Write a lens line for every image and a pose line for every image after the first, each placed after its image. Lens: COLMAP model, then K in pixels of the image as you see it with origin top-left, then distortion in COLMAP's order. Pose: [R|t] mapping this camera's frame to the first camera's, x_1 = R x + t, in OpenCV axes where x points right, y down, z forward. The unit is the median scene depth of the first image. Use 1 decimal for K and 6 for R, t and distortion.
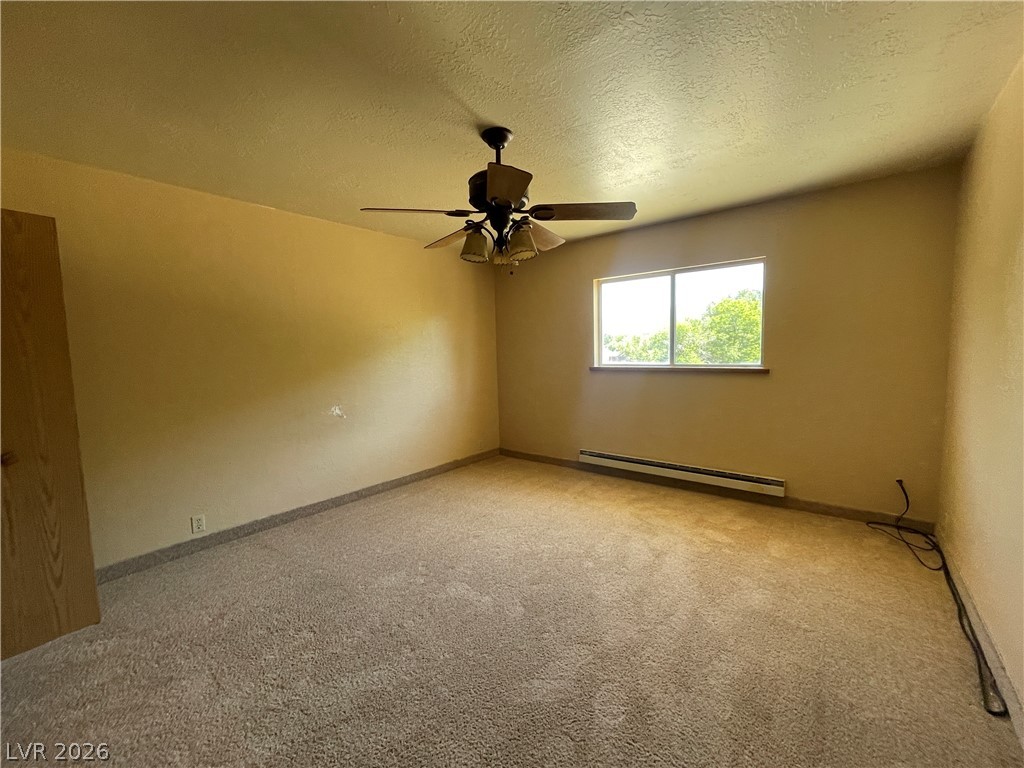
lens RADIAL K [[415.2, 0, 517.8], [0, 415.2, 383.1], [0, 0, 1]] dist [-0.000849, -0.000436]
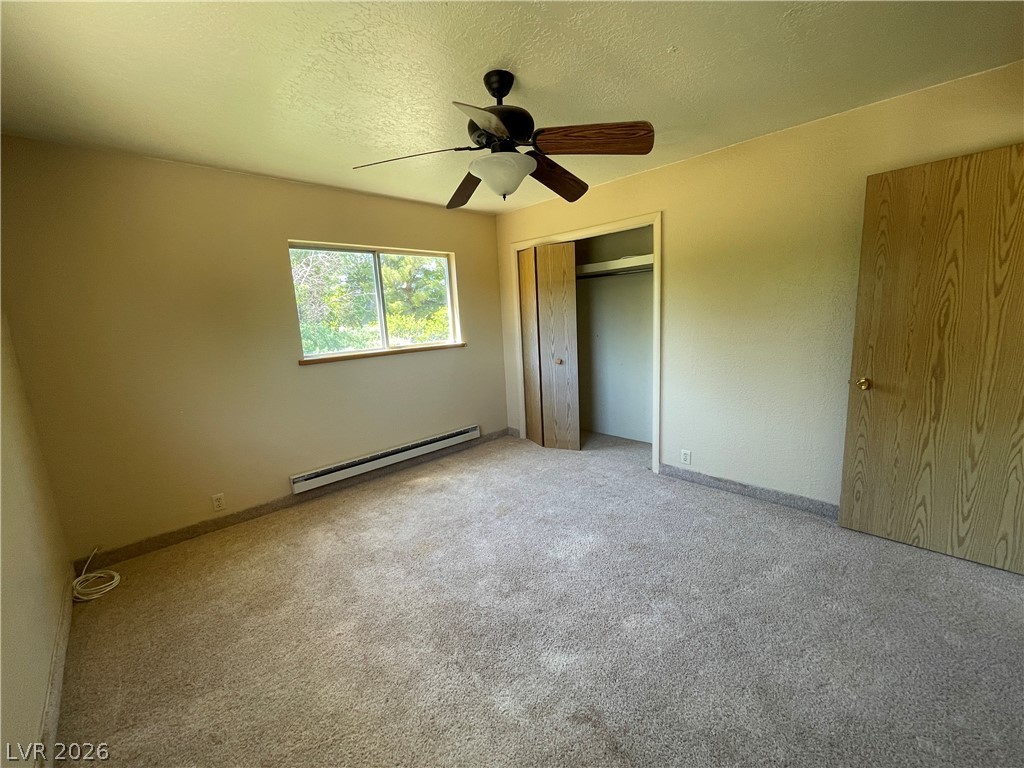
lens RADIAL K [[415.2, 0, 508.3], [0, 415.2, 387.0], [0, 0, 1]] dist [-0.000849, -0.000436]
pose [[0.118259, -0.159378, 0.980109, -0.612098], [0.128089, 0.981237, 0.144106, -0.064454], [-0.984687, 0.108499, 0.136455, 0.655141]]
